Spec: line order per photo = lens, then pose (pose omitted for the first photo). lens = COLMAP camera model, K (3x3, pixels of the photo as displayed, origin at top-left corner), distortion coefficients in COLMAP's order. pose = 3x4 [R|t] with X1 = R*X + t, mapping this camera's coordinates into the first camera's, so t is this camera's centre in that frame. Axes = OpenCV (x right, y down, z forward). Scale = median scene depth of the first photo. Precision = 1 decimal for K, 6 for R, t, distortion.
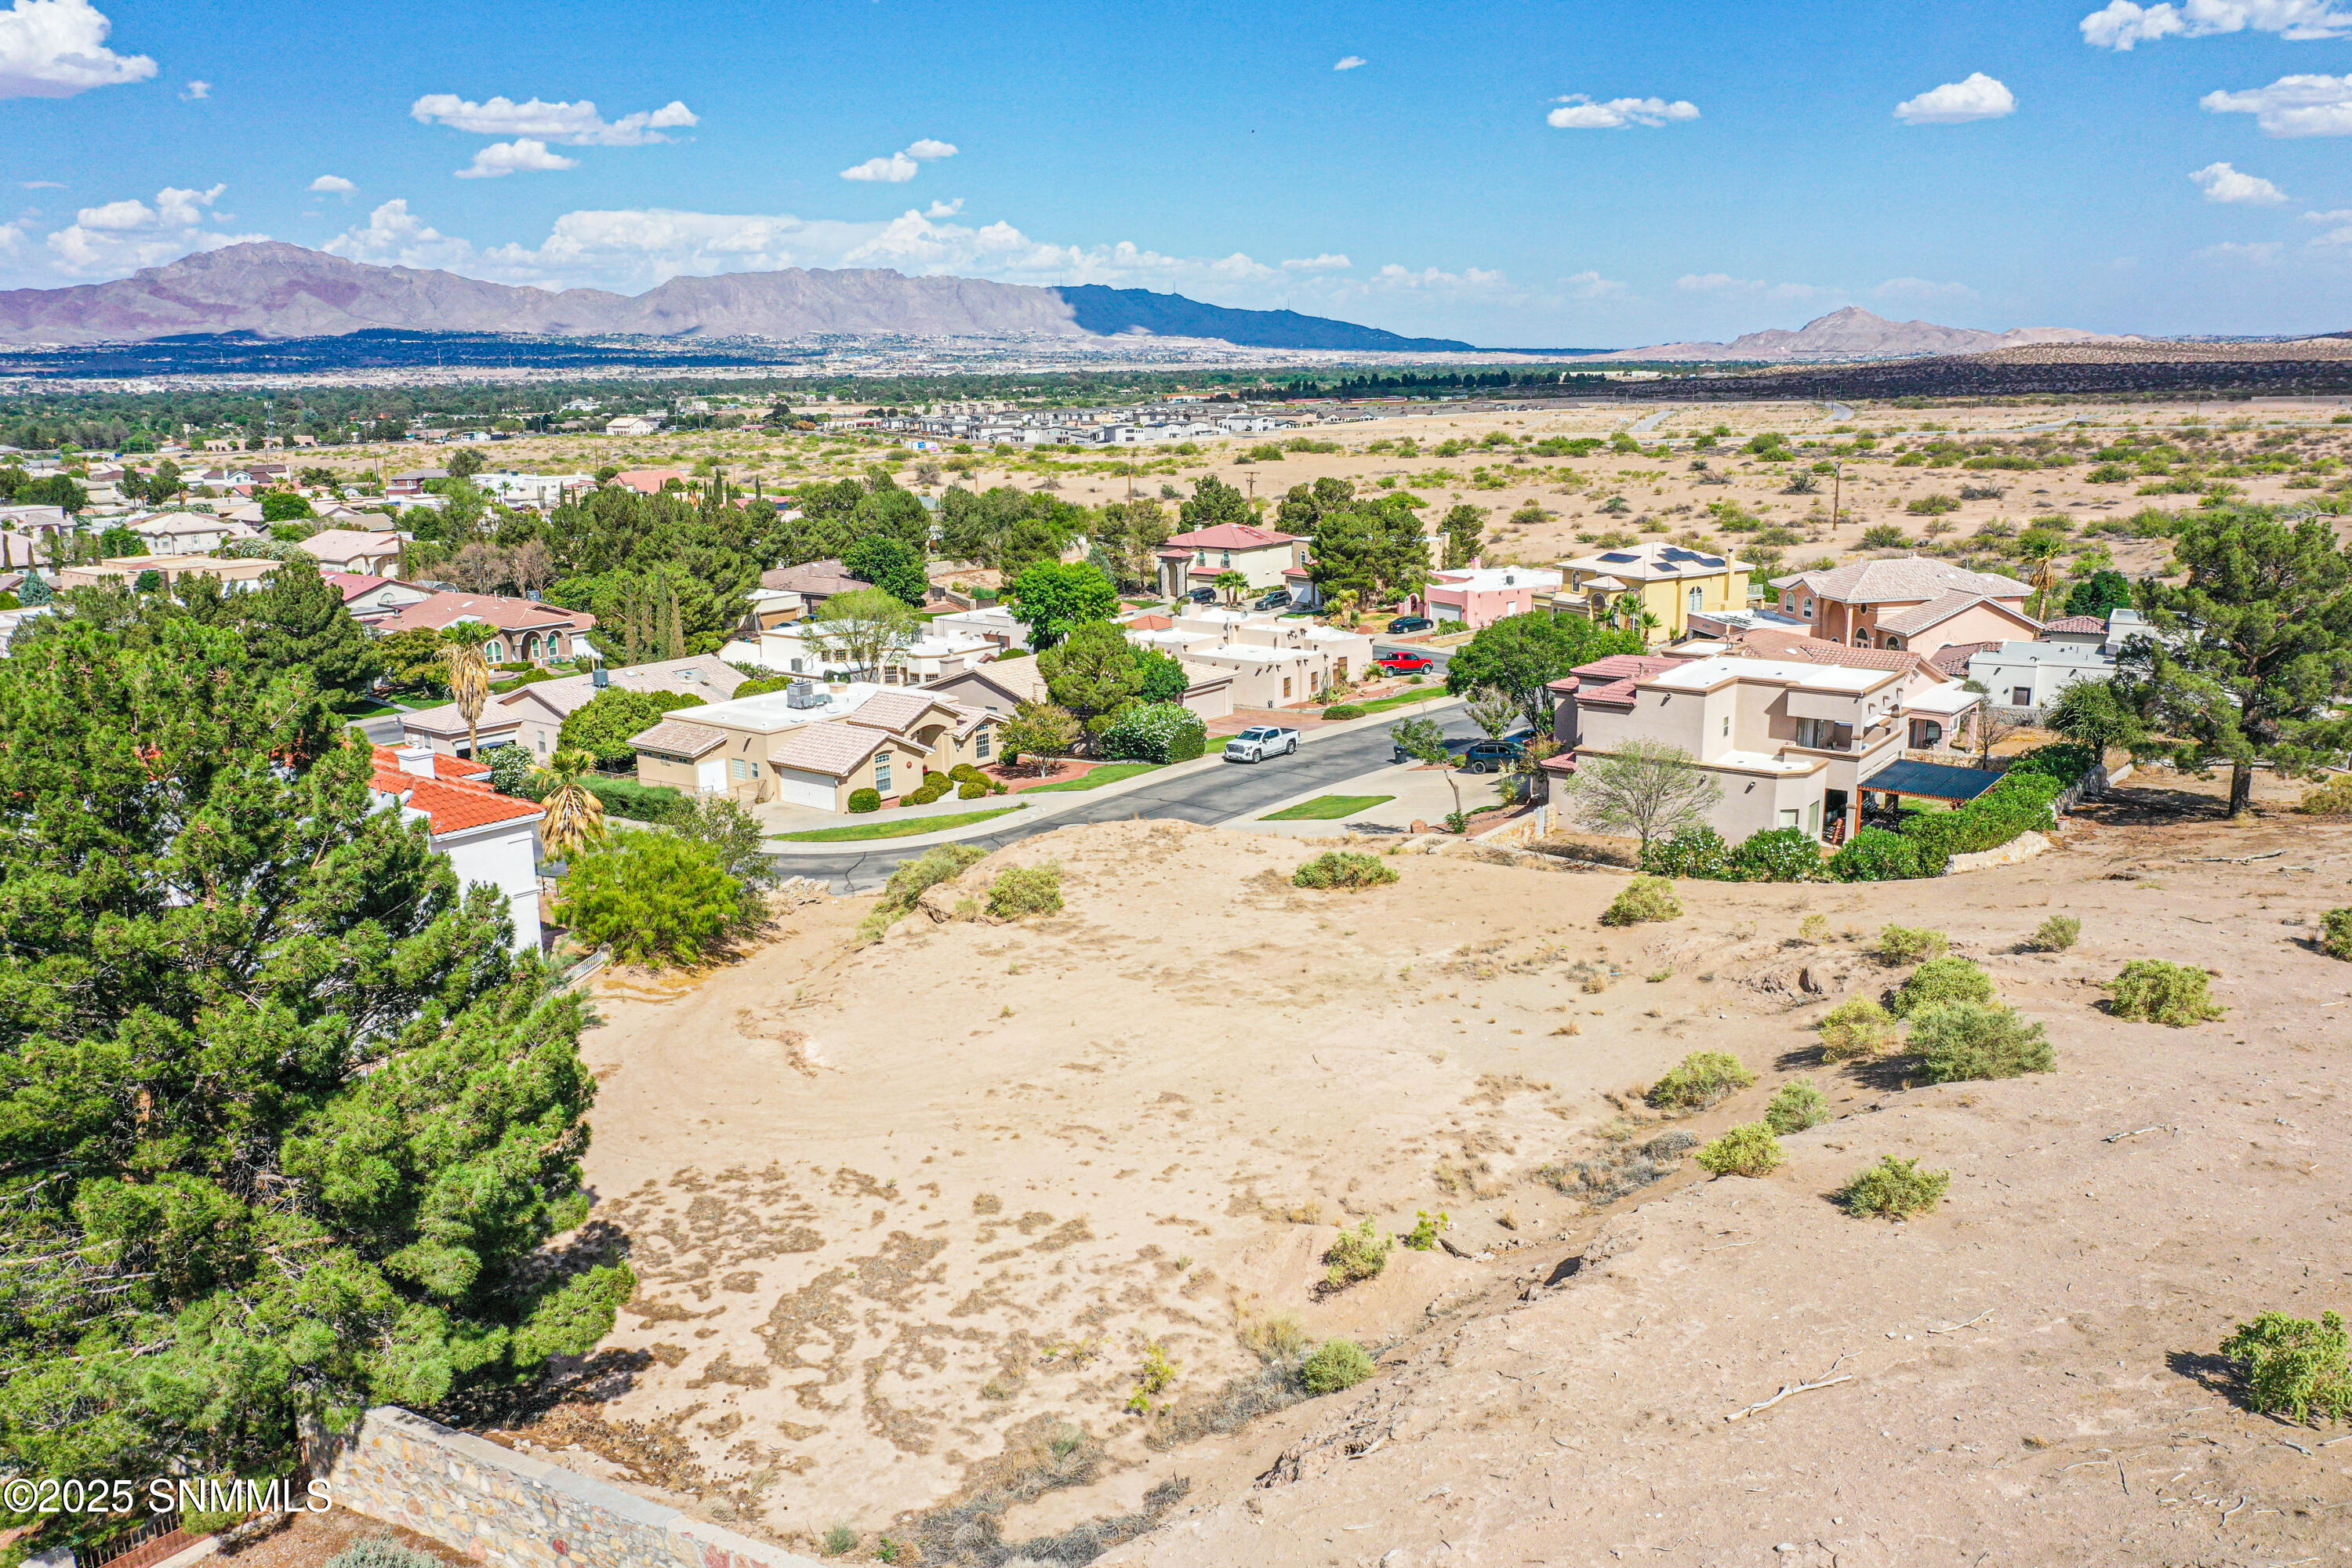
lens RADIAL K [[1857.1, 0, 1176.0], [0, 1857.1, 784.0], [0, 0, 1]] dist [-0.020139, -0.004323]
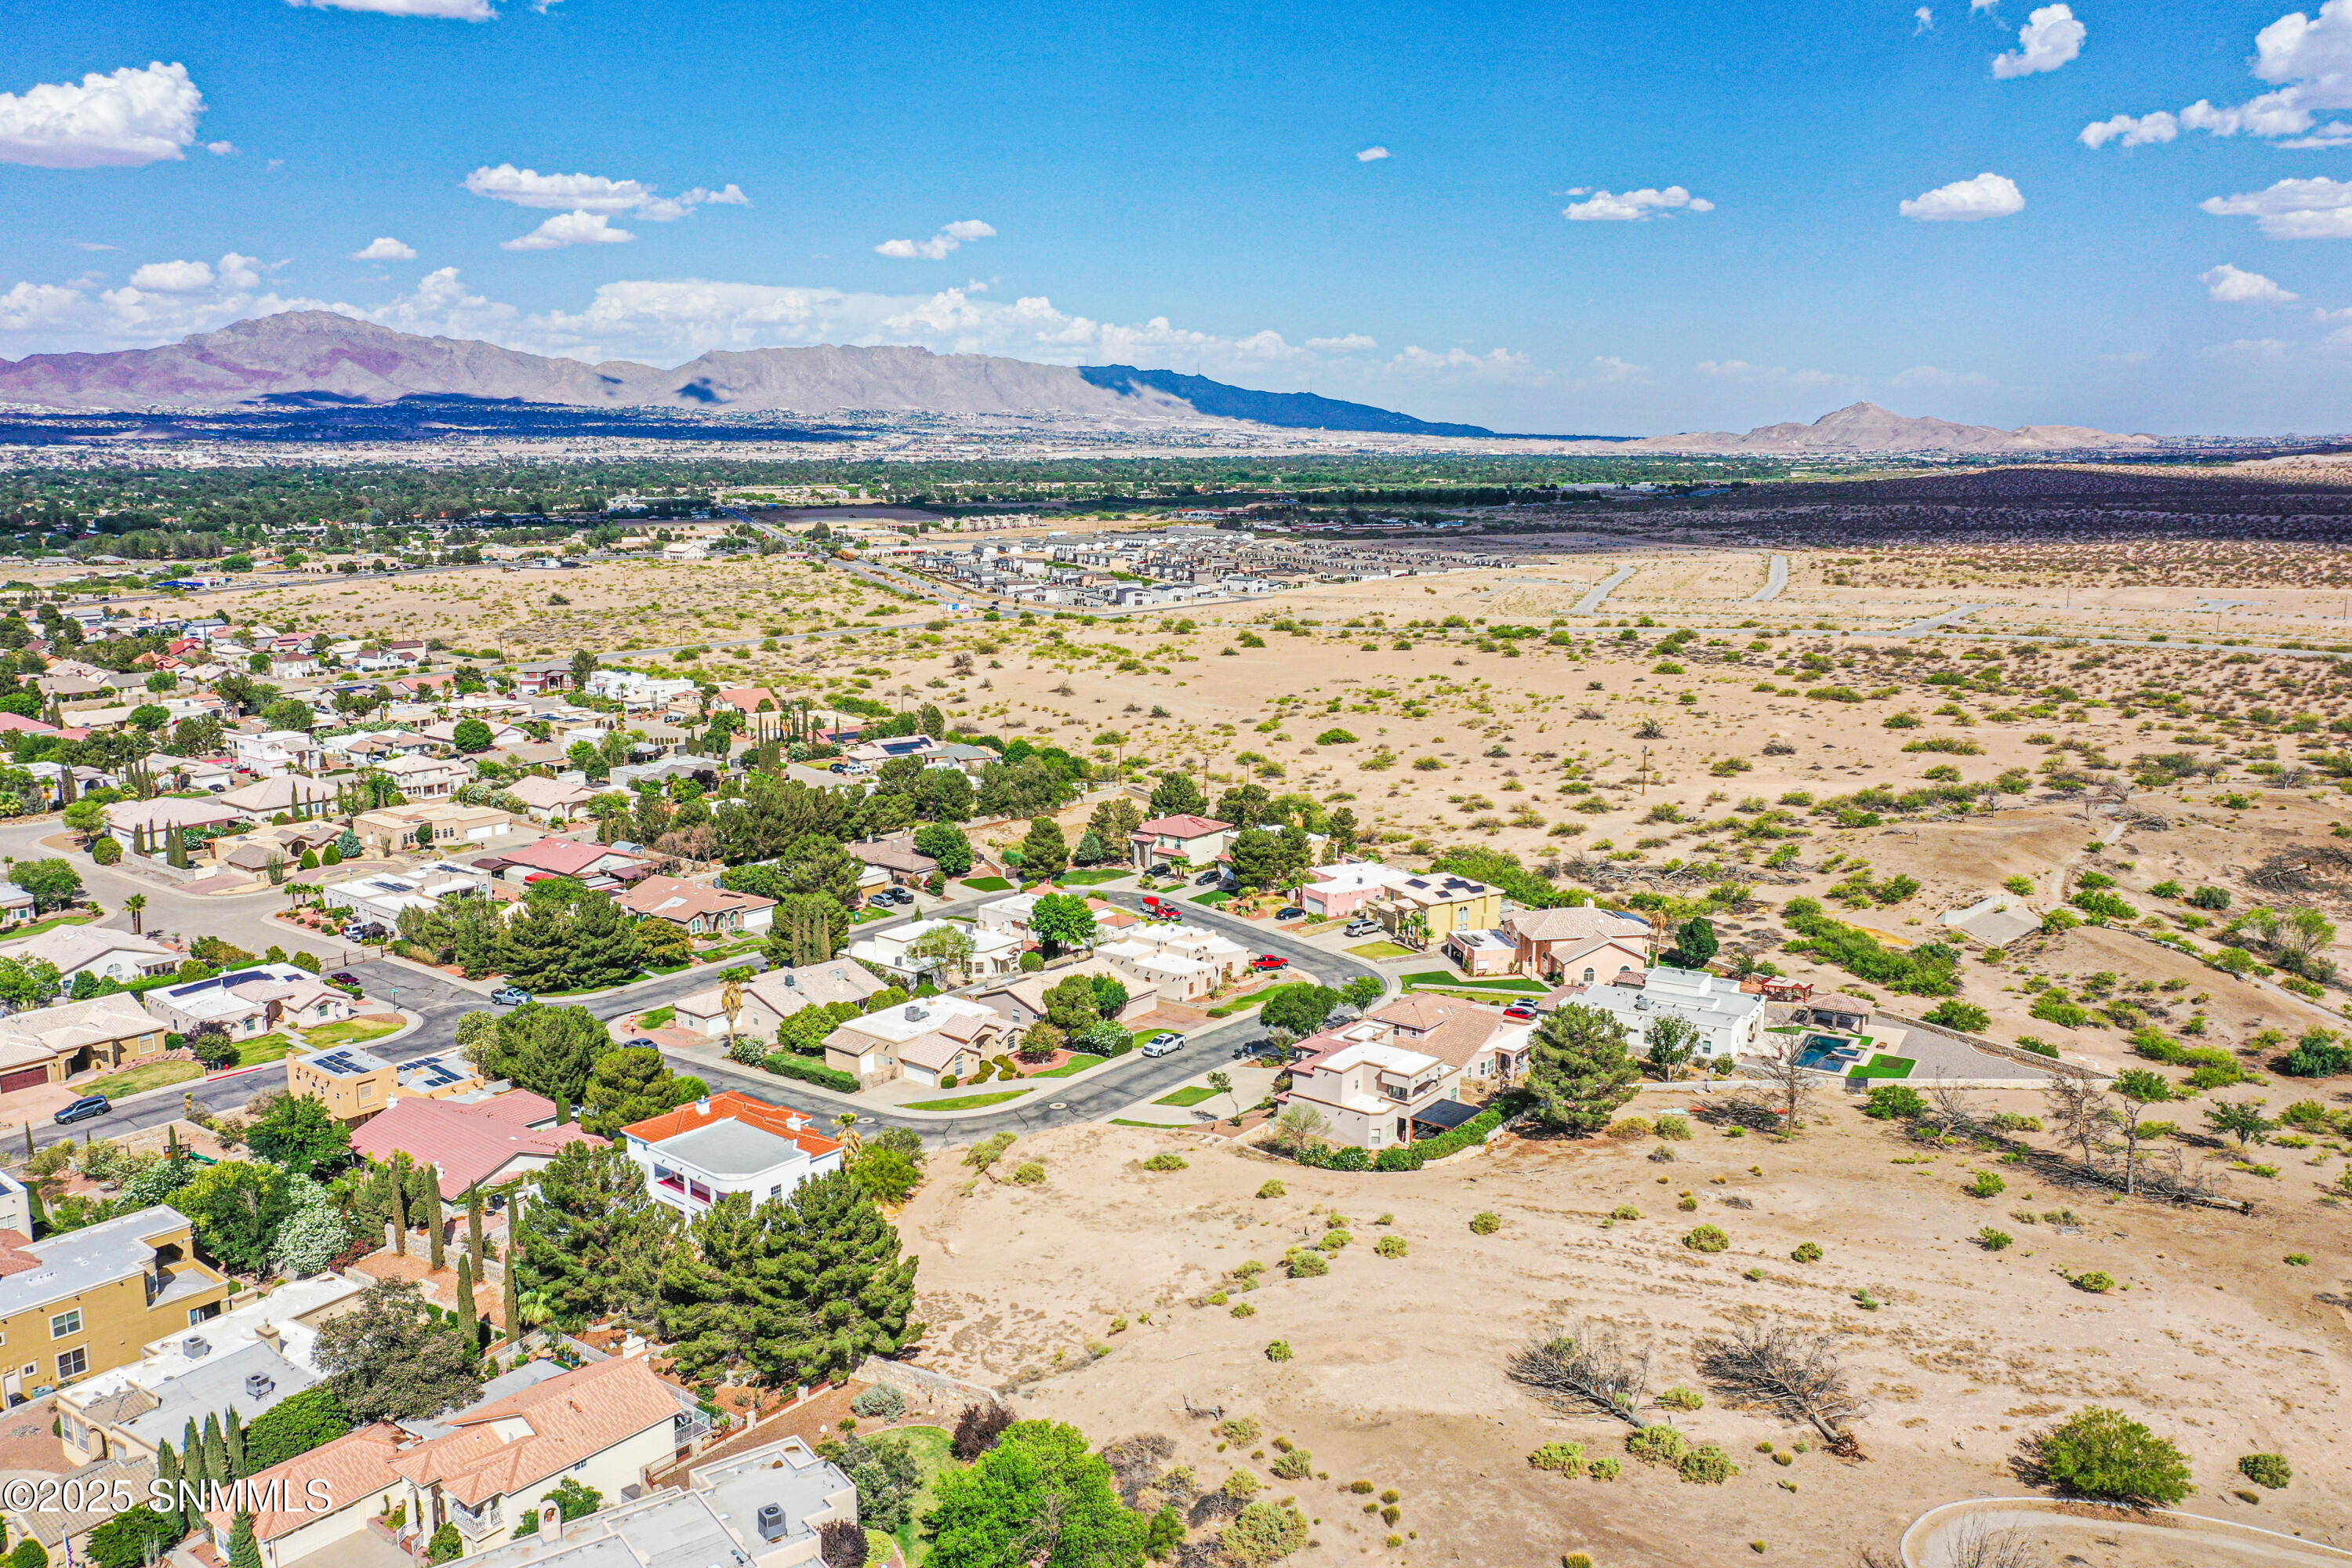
lens RADIAL K [[1860.9, 0, 1114.5], [0, 1860.9, 790.0], [0, 0, 1]] dist [-0.038097, -0.008235]
pose [[0.998966, 0.010808, -0.044169, 0.059555], [-0.012342, 0.999325, -0.034607, -0.163111], [0.043765, 0.035117, 0.998424, -0.652653]]
